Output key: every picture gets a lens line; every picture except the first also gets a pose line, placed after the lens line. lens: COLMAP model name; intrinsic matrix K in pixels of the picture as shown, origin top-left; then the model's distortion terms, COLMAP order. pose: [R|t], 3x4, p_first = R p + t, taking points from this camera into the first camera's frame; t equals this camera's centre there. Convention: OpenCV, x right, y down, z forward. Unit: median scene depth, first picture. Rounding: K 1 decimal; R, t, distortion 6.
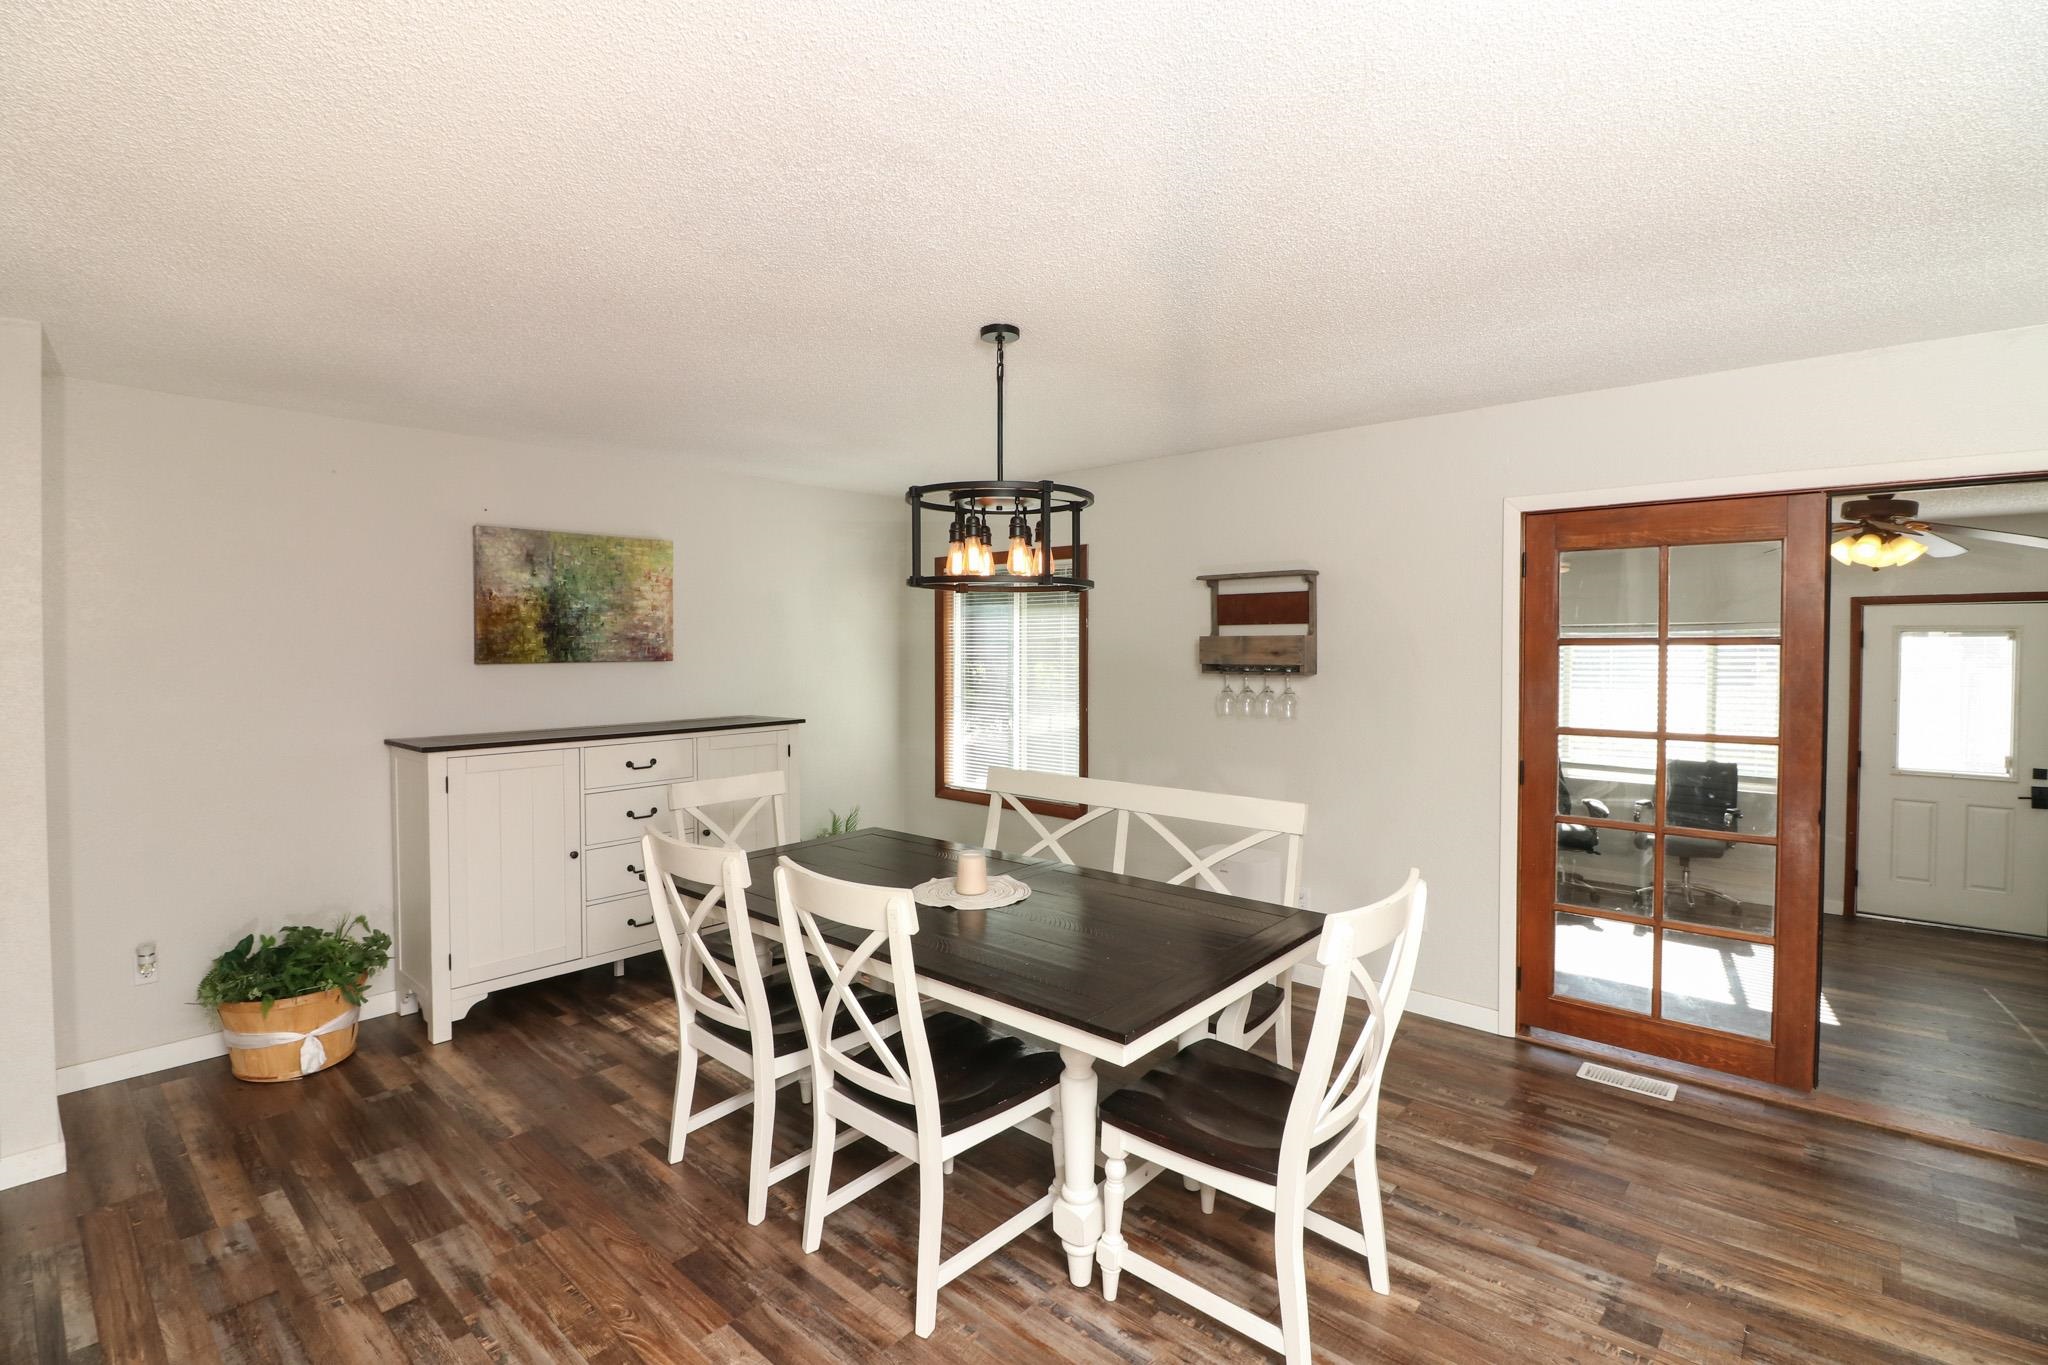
lens RADIAL K [[943.6, 0, 1037.4], [0, 943.6, 669.5], [0, 0, 1]] dist [-0.001408, -0.007065]
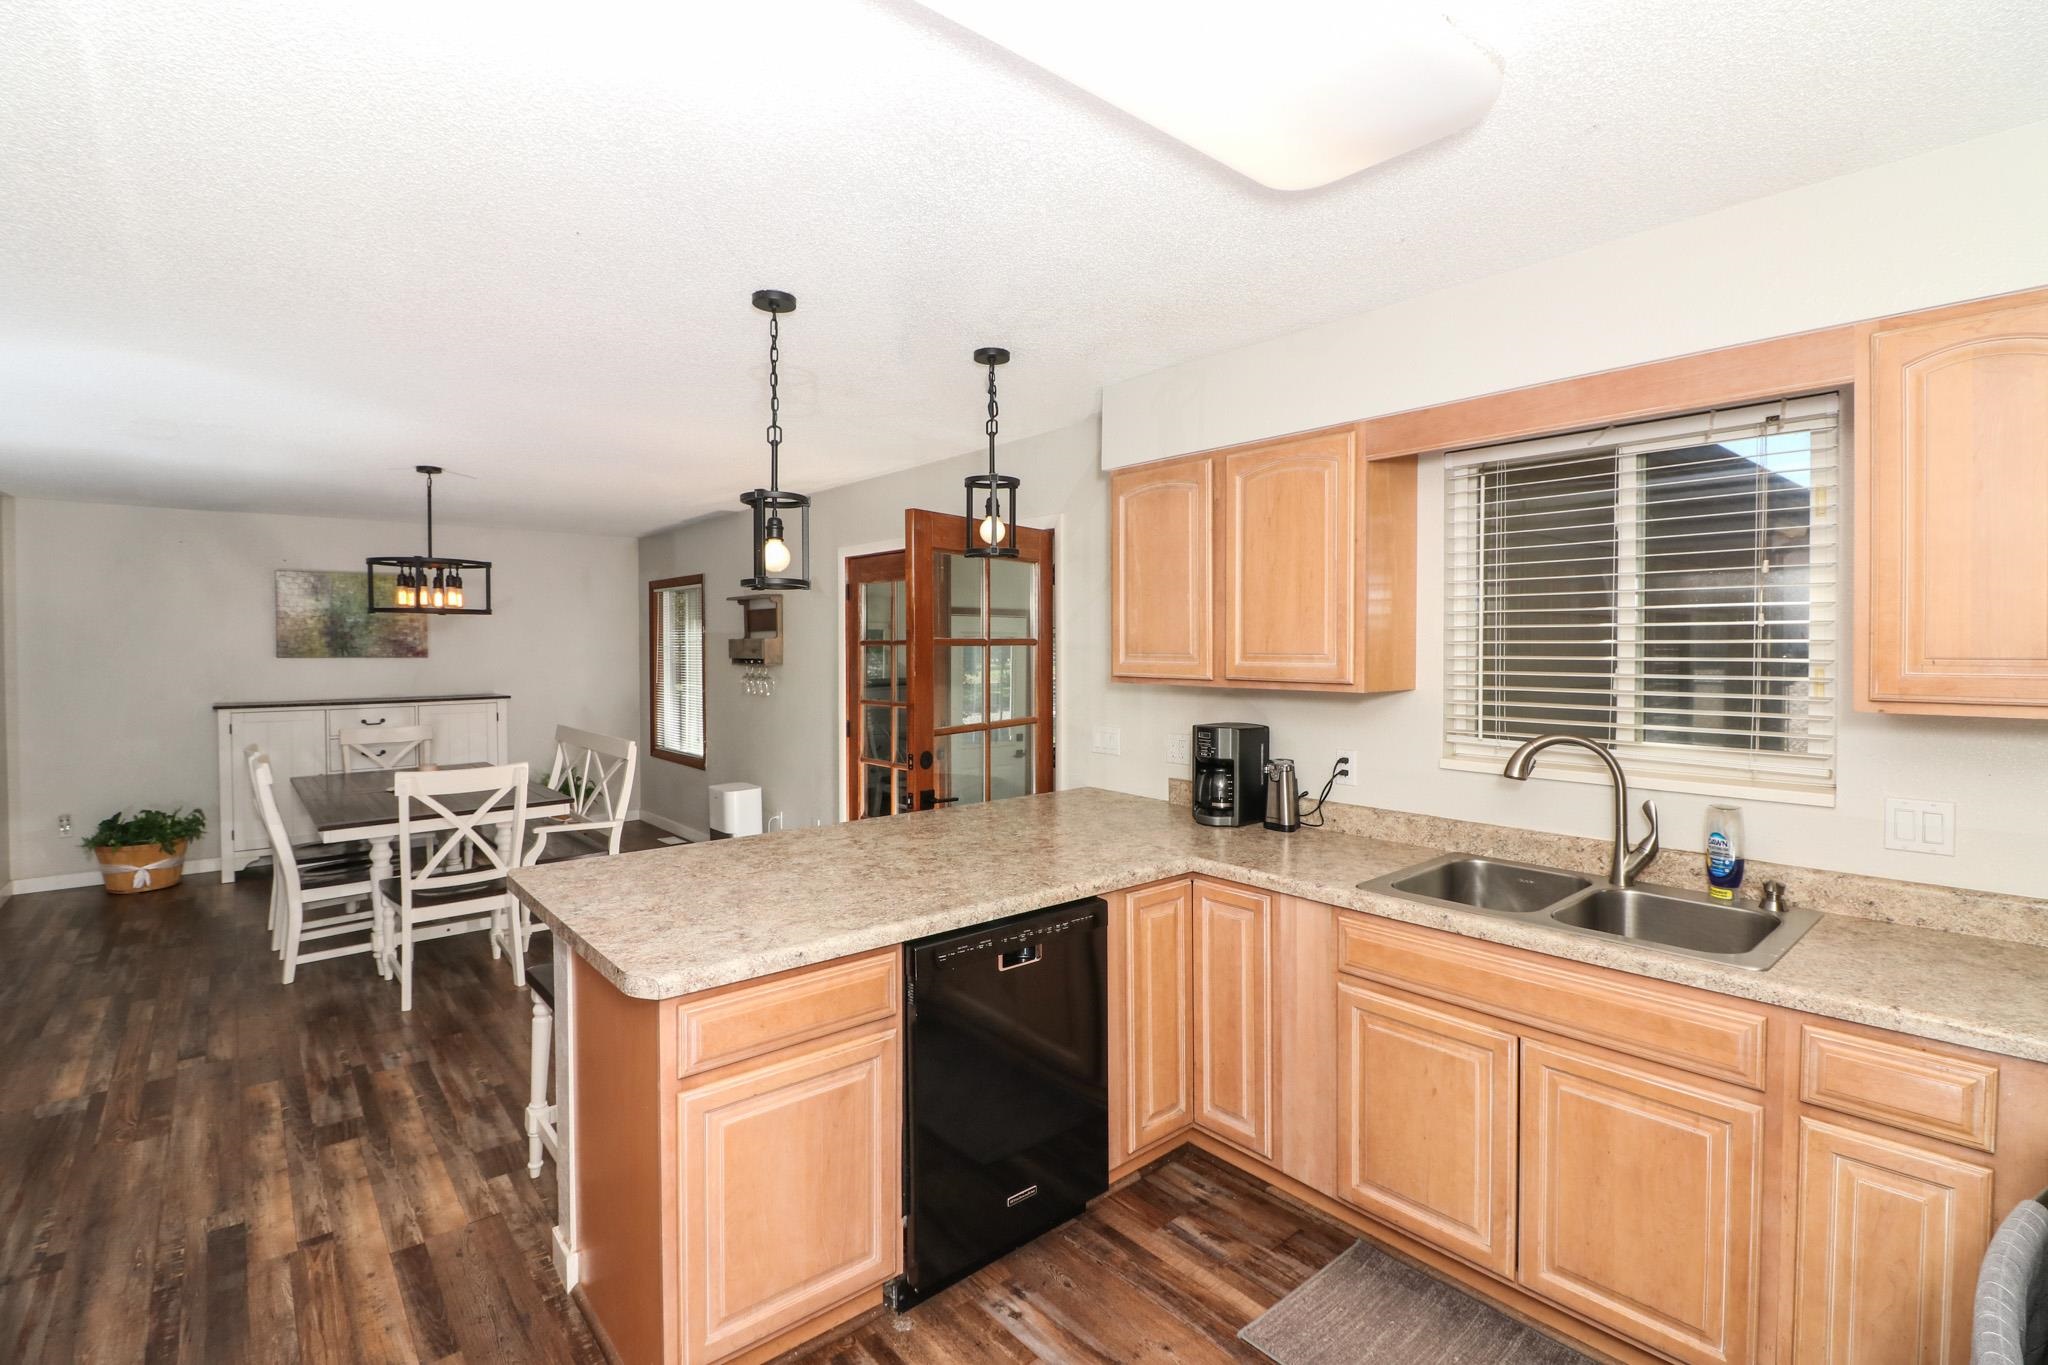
lens RADIAL K [[943.6, 0, 1023.6], [0, 943.6, 673.1], [0, 0, 1]] dist [-0.001408, -0.007065]
pose [[0.990286, 0.003824, -0.138995, 0.852694], [-0.003329, 0.999987, 0.003798, 0.010338], [0.139008, -0.003299, 0.990286, -0.388947]]
